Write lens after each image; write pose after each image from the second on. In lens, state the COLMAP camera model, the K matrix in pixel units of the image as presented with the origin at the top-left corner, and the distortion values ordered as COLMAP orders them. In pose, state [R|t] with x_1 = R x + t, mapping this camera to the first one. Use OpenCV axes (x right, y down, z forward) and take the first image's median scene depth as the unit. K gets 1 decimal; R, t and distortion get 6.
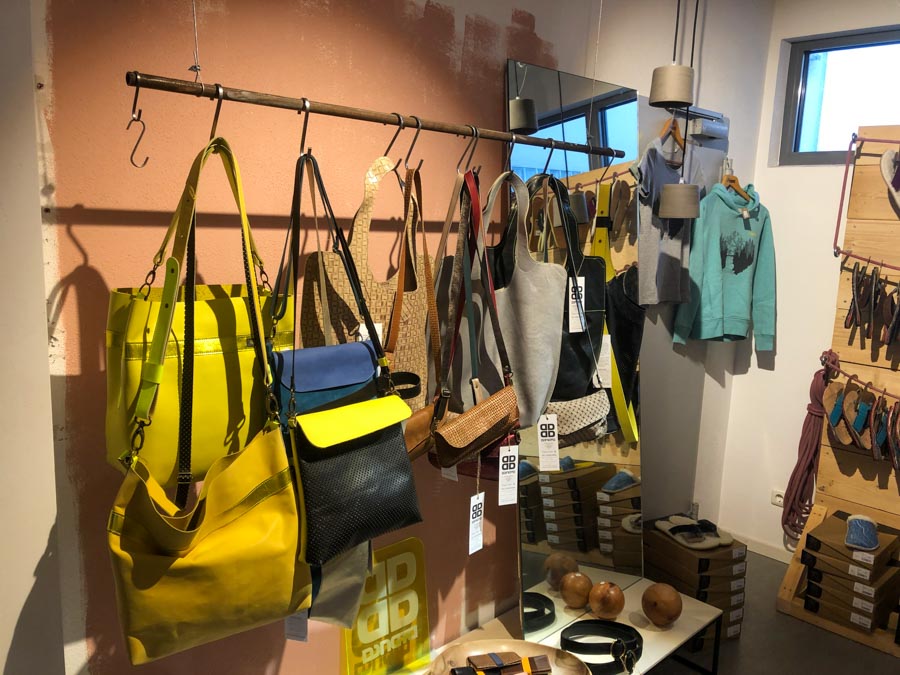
lens RADIAL K [[746.0, 0, 451.1], [0, 746.0, 335.6], [0, 0, 1]] dist [-0.004062, -0.004775]
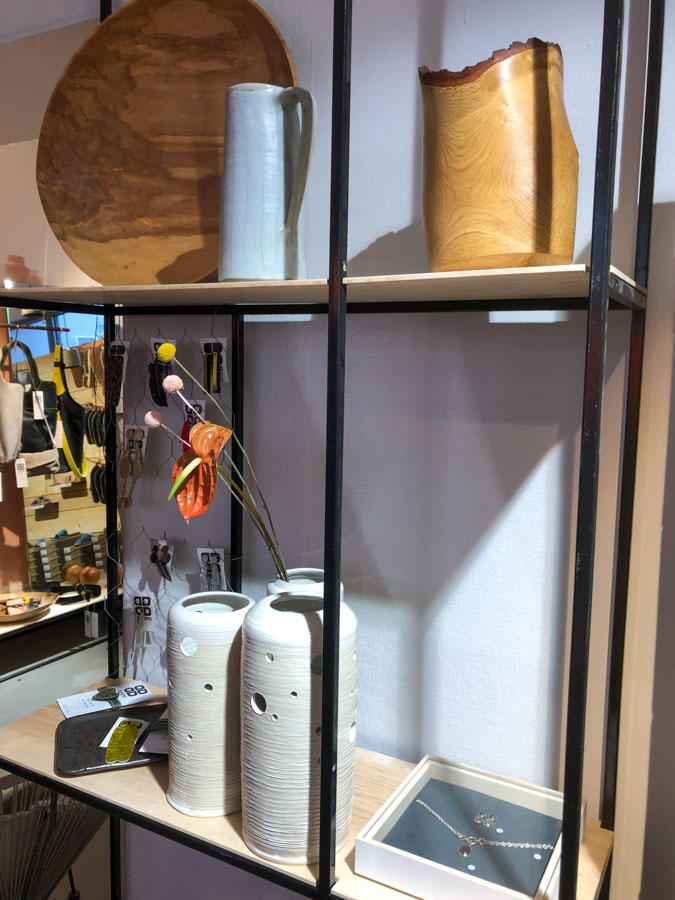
lens RADIAL K [[746.0, 0, 335.2], [0, 746.0, 449.1], [0, 0, 1]] dist [-0.004062, -0.004775]
pose [[0.967727, -0.046865, 0.247604, 0.429061], [0.062098, 0.996604, -0.054073, 0.226699], [-0.244229, 0.067704, 0.967351, -1.087782]]
